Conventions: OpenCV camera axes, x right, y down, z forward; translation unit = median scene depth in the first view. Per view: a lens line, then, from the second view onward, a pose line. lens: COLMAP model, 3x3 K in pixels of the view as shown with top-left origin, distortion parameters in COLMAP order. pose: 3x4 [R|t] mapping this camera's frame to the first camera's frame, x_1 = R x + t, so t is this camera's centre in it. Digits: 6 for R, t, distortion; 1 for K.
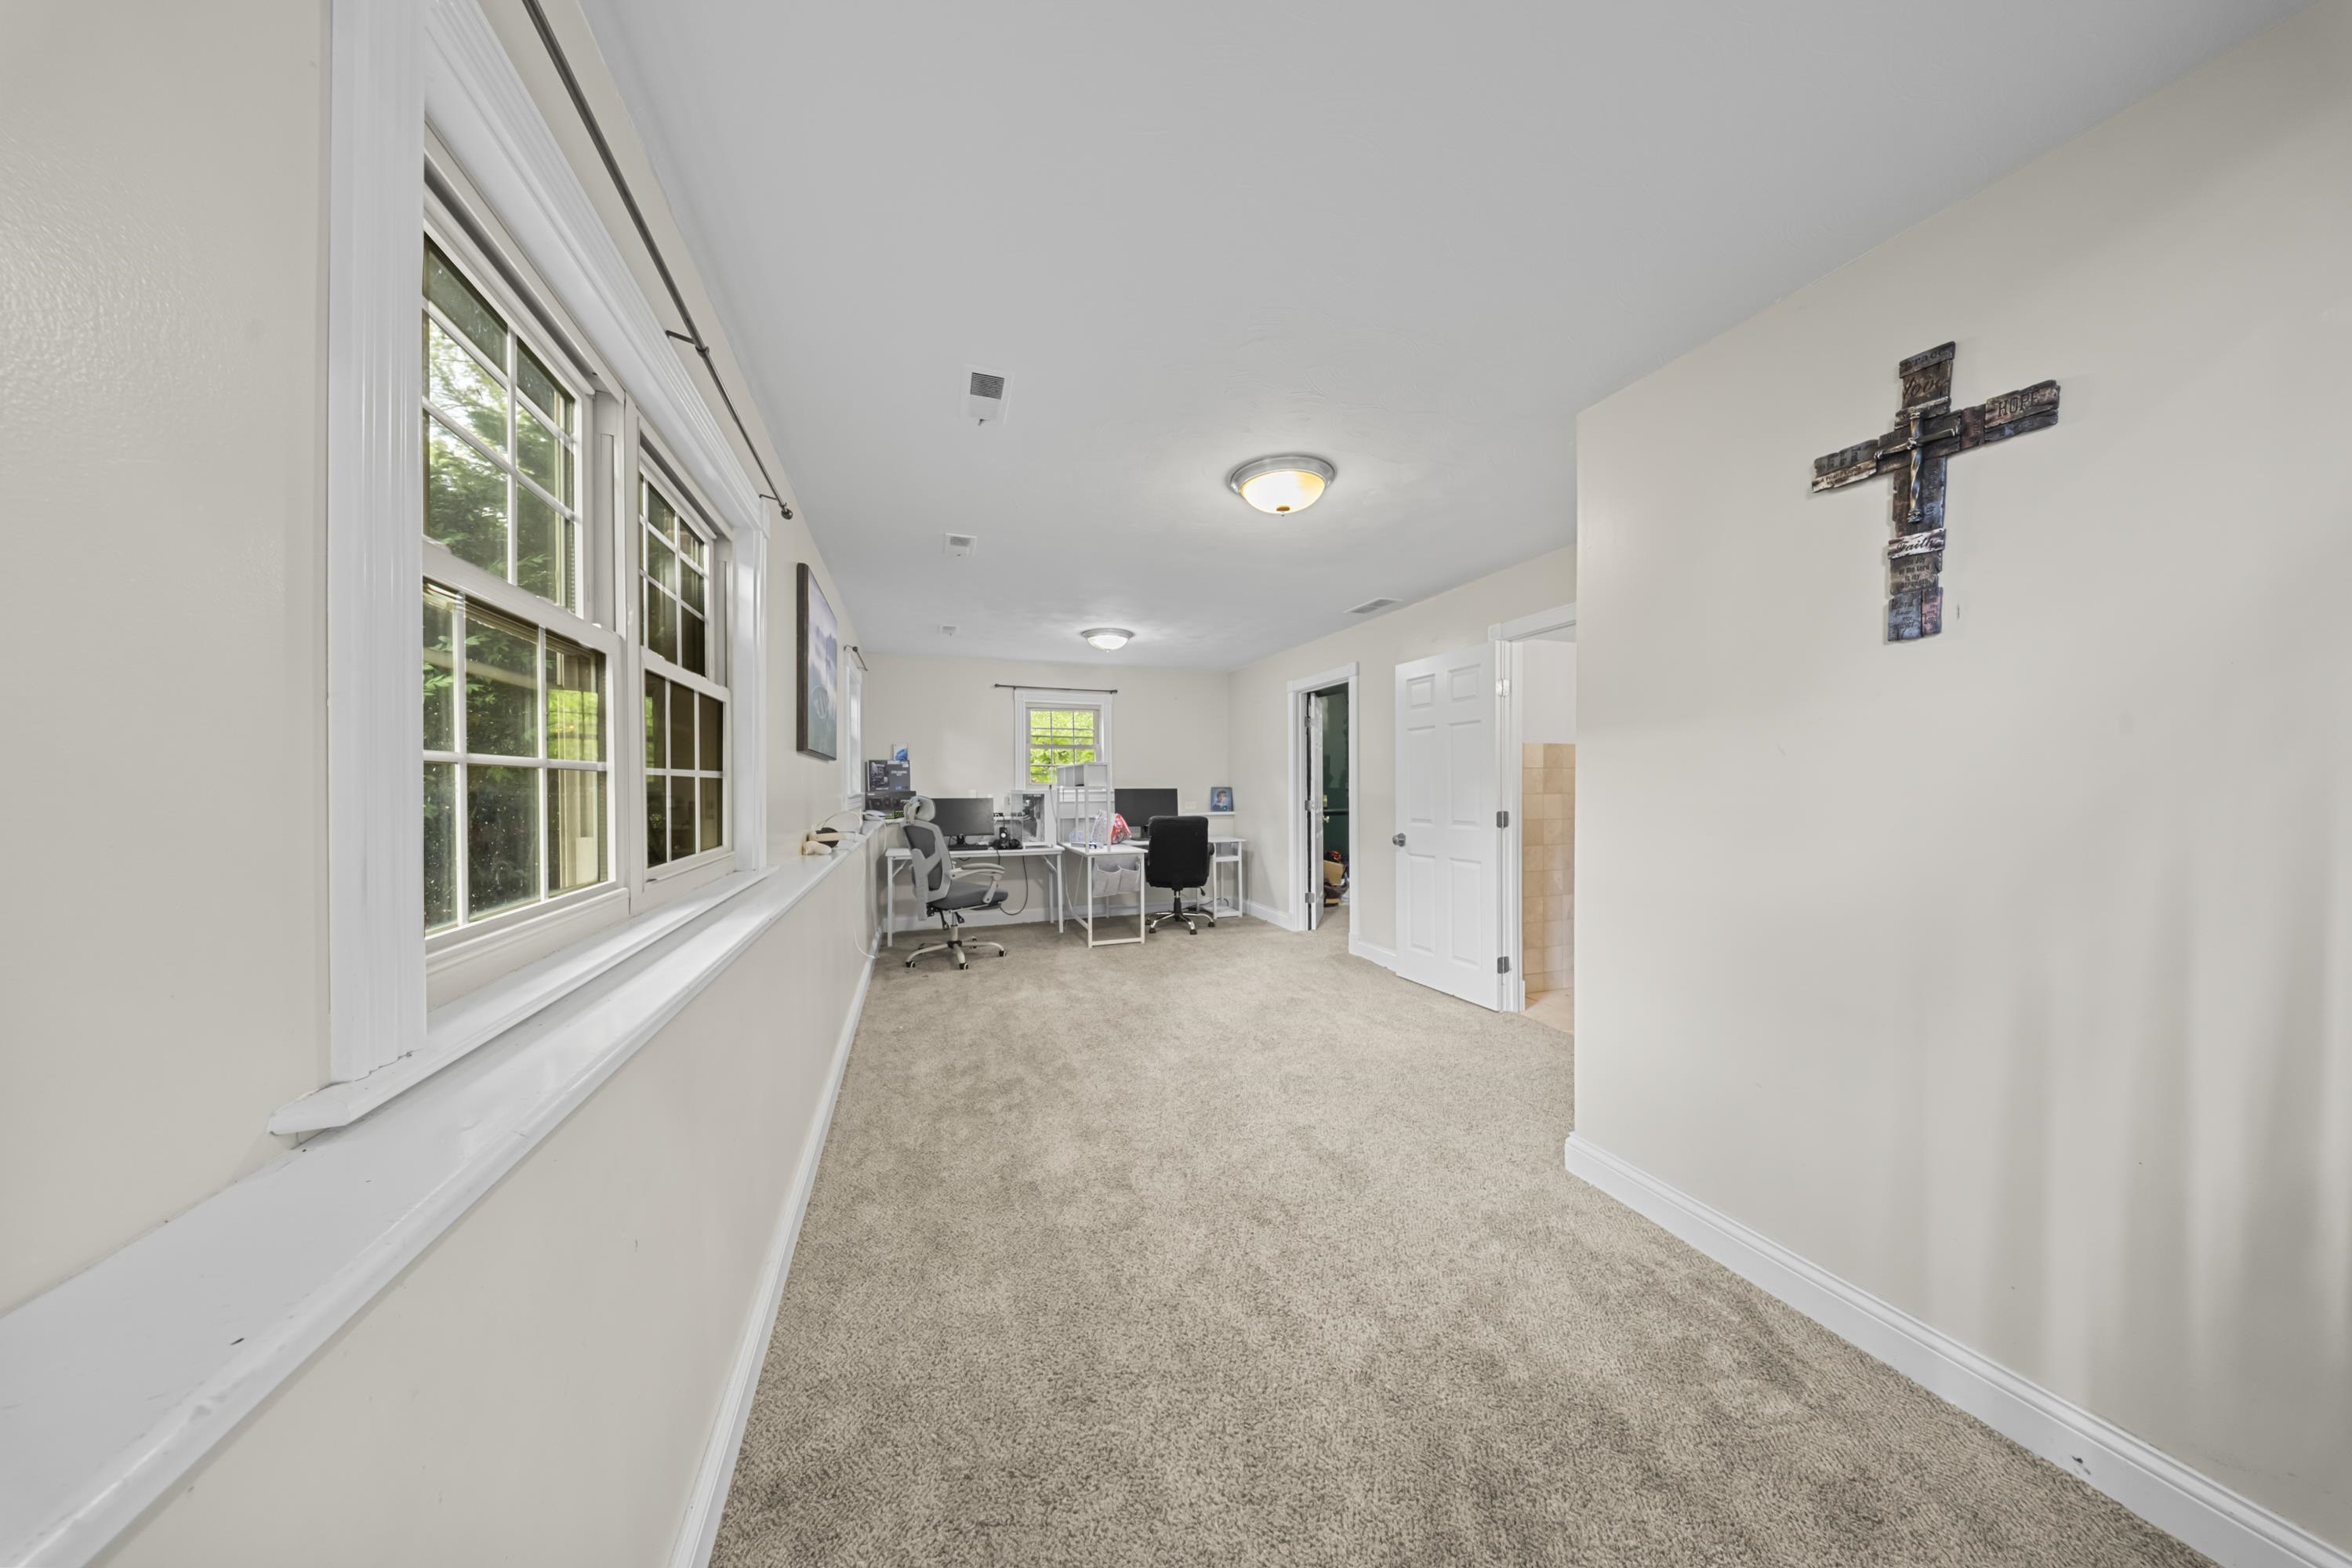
lens RADIAL K [[696.6, 0, 1176.8], [0, 696.6, 790.6], [0, 0, 1]] dist [-0.000209, -0.000104]
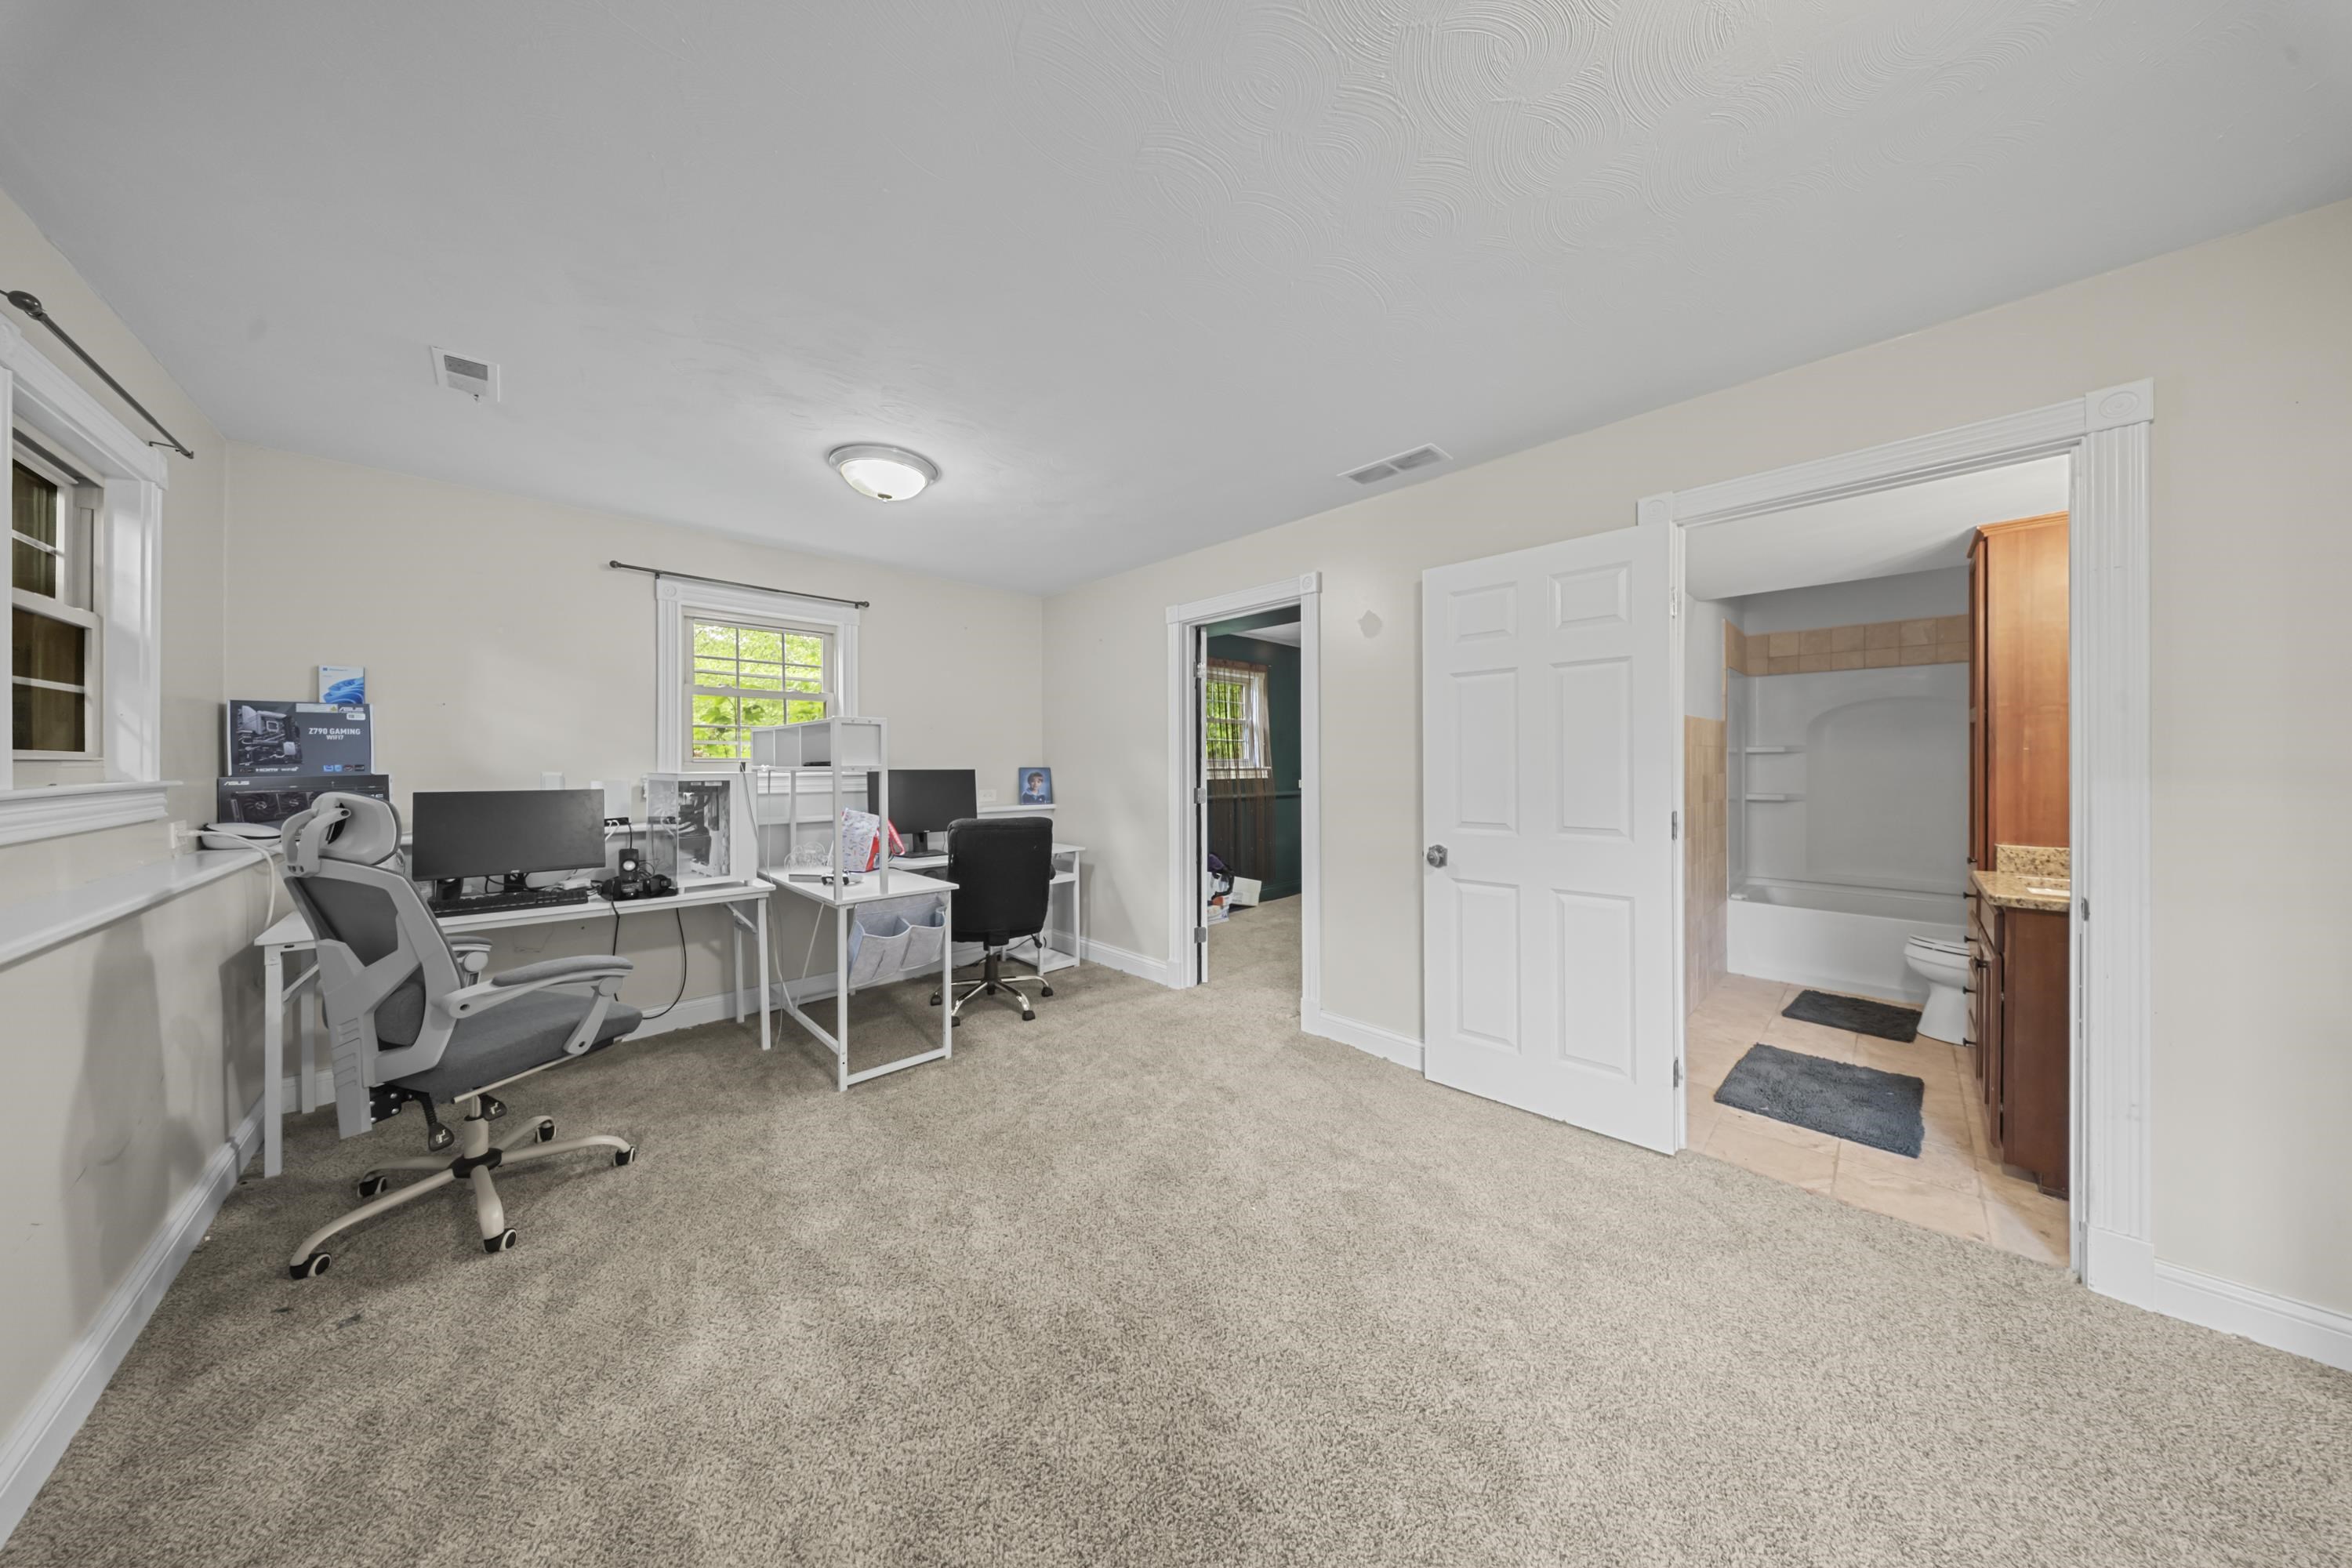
lens RADIAL K [[699.1, 0, 1175.8], [0, 699.1, 763.6], [0, 0, 1]] dist [-0.001439, -0.000125]
pose [[0.912930, 0.004377, 0.408093, -0.102556], [-0.001145, 0.999966, -0.008164, -0.003643], [-0.408115, 0.006985, 0.912904, 0.408012]]
